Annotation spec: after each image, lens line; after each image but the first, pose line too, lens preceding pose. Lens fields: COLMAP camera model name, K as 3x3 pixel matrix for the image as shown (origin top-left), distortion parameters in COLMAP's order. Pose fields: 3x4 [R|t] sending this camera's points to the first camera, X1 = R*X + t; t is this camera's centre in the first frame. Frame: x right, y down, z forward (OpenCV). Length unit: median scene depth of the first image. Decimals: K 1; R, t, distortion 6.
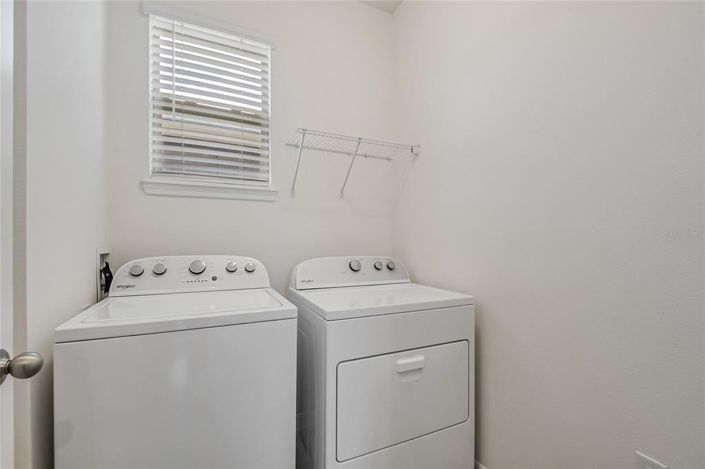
lens RADIAL K [[311.2, 0, 352.5], [0, 311.2, 234.5], [0, 0, 1]] dist [0.002363, -0.016745]
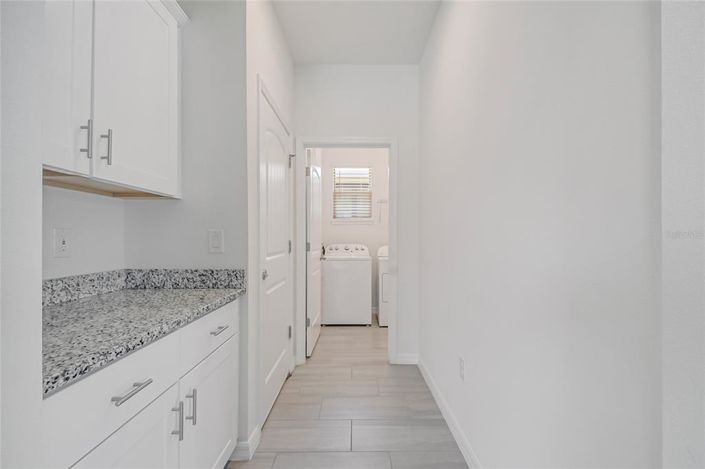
lens RADIAL K [[311.2, 0, 352.5], [0, 311.2, 234.5], [0, 0, 1]] dist [0.002363, -0.016745]
pose [[0.898894, -0.012311, -0.437993, 0.961113], [0.012106, 0.999921, -0.003262, -0.021014], [0.437998, -0.002370, 0.898973, -1.863142]]
